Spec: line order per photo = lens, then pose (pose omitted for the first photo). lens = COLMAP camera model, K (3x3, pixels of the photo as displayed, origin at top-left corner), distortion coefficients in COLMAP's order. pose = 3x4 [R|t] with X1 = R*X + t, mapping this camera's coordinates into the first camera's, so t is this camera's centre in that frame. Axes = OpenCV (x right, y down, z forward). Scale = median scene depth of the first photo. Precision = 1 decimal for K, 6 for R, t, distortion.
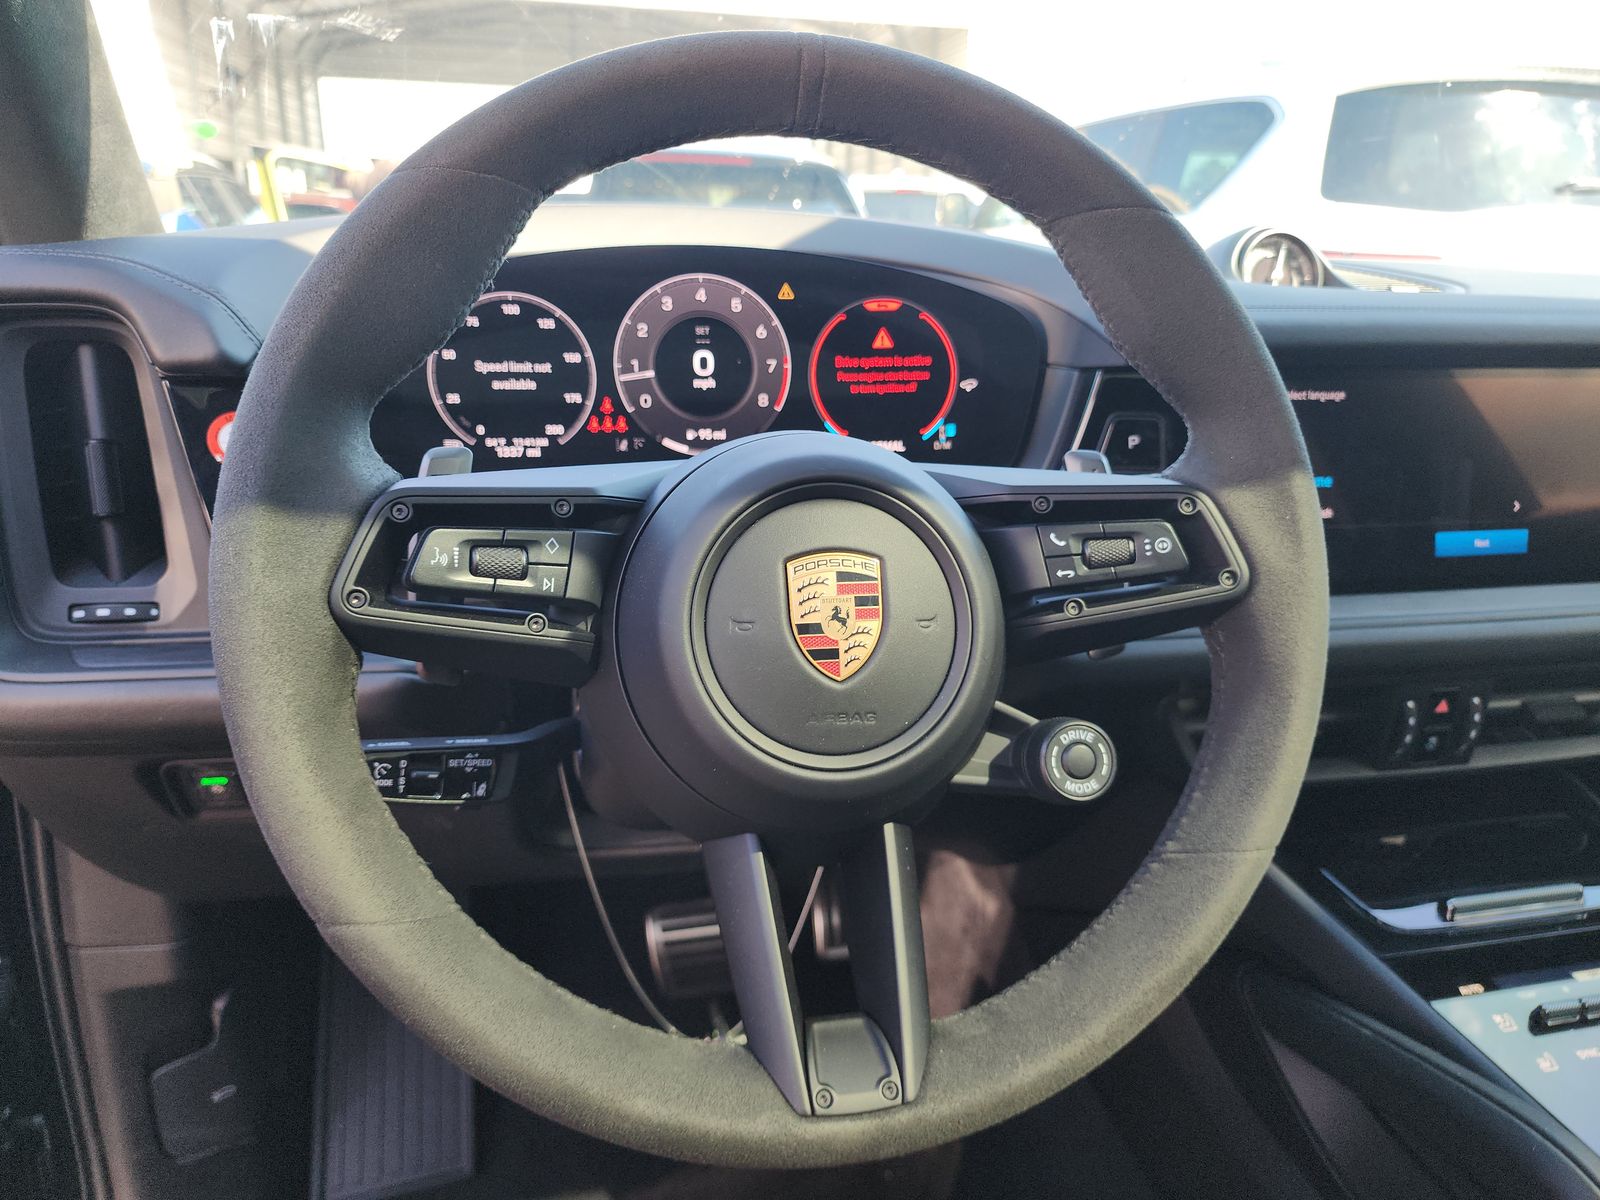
lens RADIAL K [[1103.8, 0, 796.2], [0, 1103.8, 599.4], [0, 0, 1]] dist [0.033394, -0.042621]
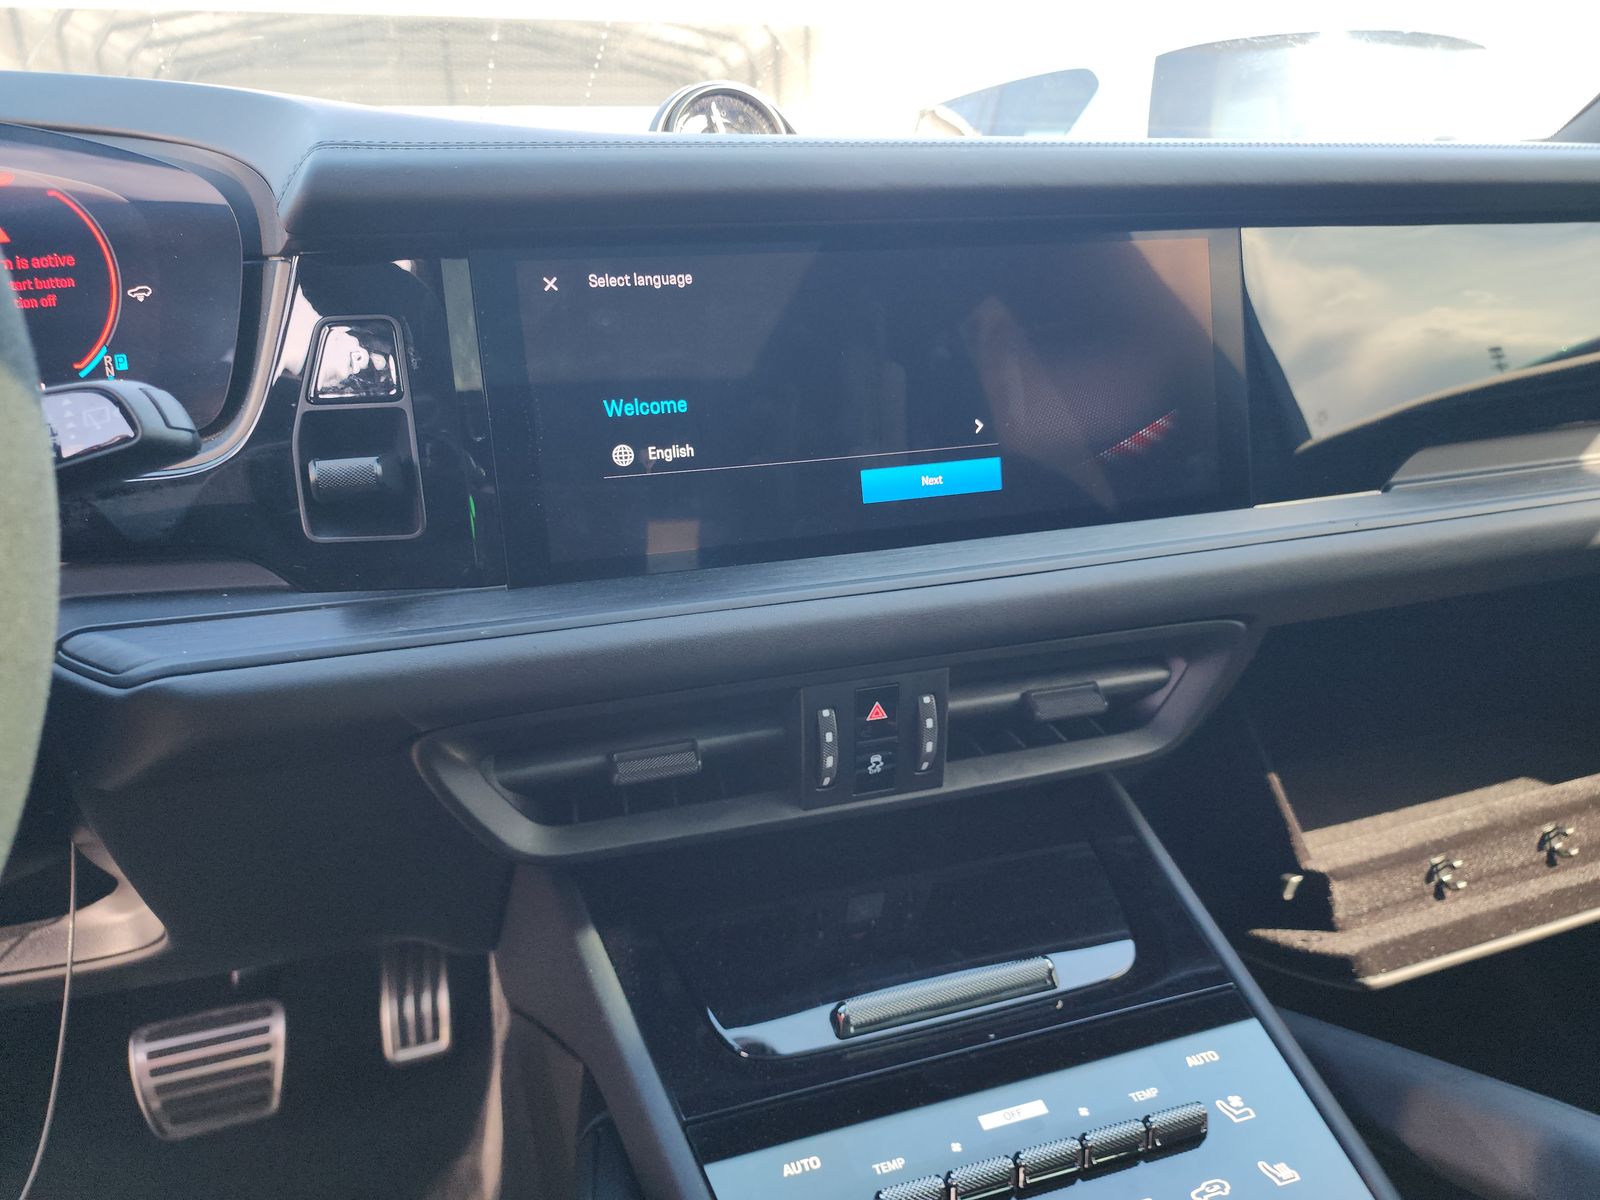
lens RADIAL K [[1103.8, 0, 800.9], [0, 1103.8, 602.9], [0, 0, 1]] dist [0.033394, -0.042621]
pose [[0.995469, -0.072670, 0.061320, 0.489092], [0.072947, 0.997333, -0.002298, 0.024392], [-0.060989, 0.006761, 0.998116, 0.296085]]
